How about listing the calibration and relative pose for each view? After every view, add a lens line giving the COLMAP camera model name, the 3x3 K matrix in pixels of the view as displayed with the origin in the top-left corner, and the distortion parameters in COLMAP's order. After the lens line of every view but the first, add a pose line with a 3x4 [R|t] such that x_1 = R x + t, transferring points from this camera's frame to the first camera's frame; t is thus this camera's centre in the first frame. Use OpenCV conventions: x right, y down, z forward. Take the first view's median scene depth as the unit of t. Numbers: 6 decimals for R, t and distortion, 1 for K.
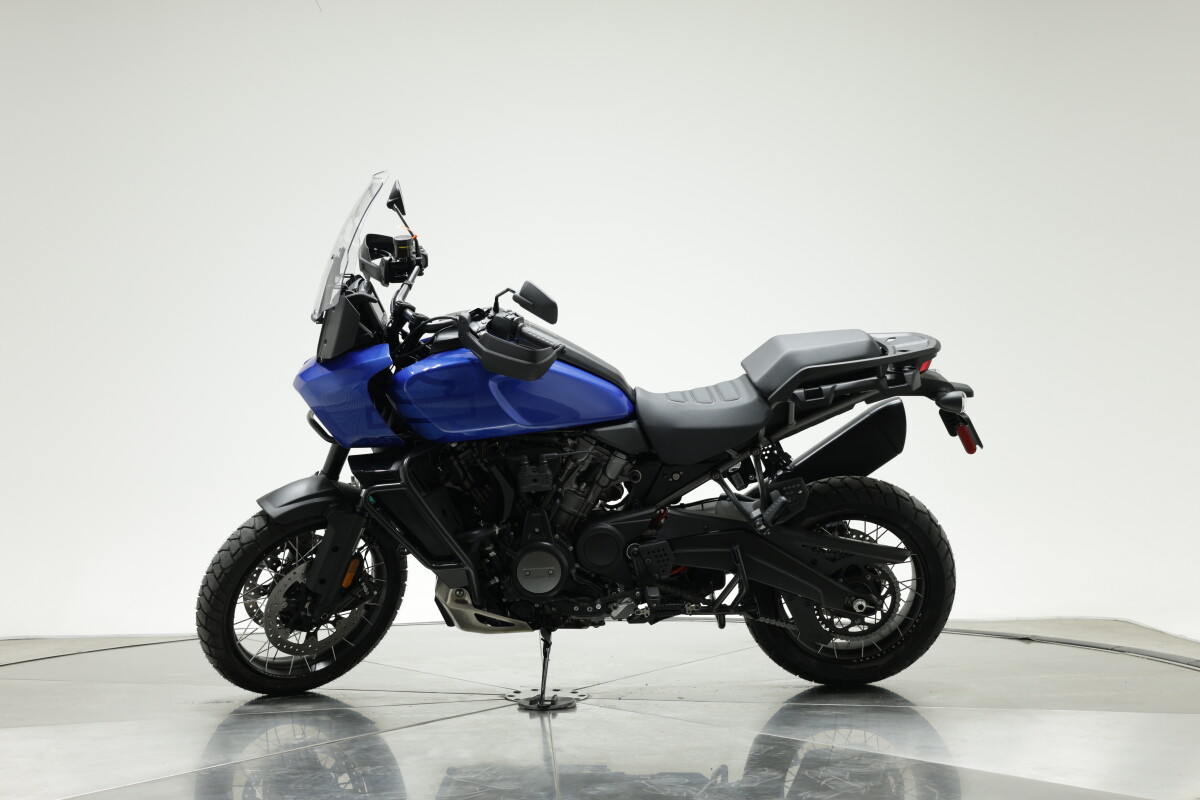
lens RADIAL K [[1636.3, 0, 600.0], [0, 1636.3, 400.0], [0, 0, 1]] dist [-0.007543, -0.039505]
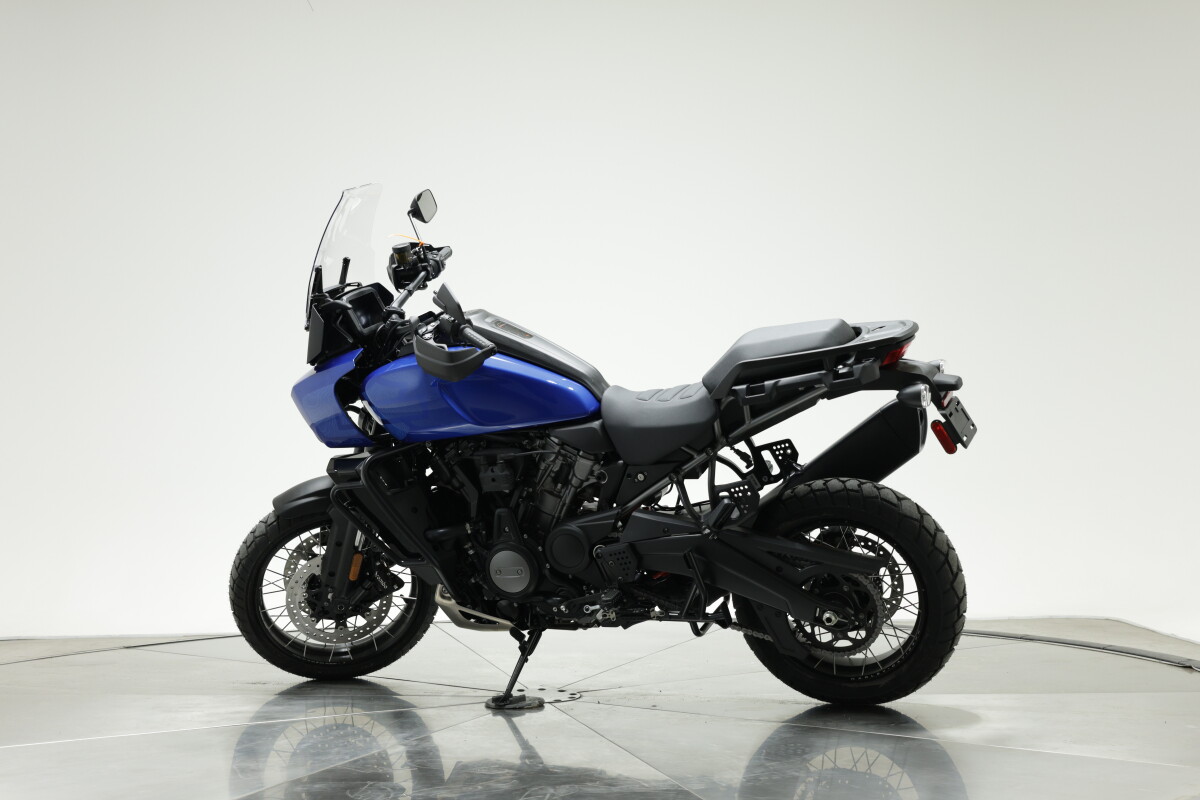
lens RADIAL K [[1636.3, 0, 600.0], [0, 1636.3, 400.0], [0, 0, 1]] dist [-0.007543, -0.039505]
pose [[0.910180, -0.013455, -0.413994, 0.426439], [0.013623, 0.999904, -0.002546, 0.003121], [0.413989, -0.003323, 0.910276, 0.107245]]
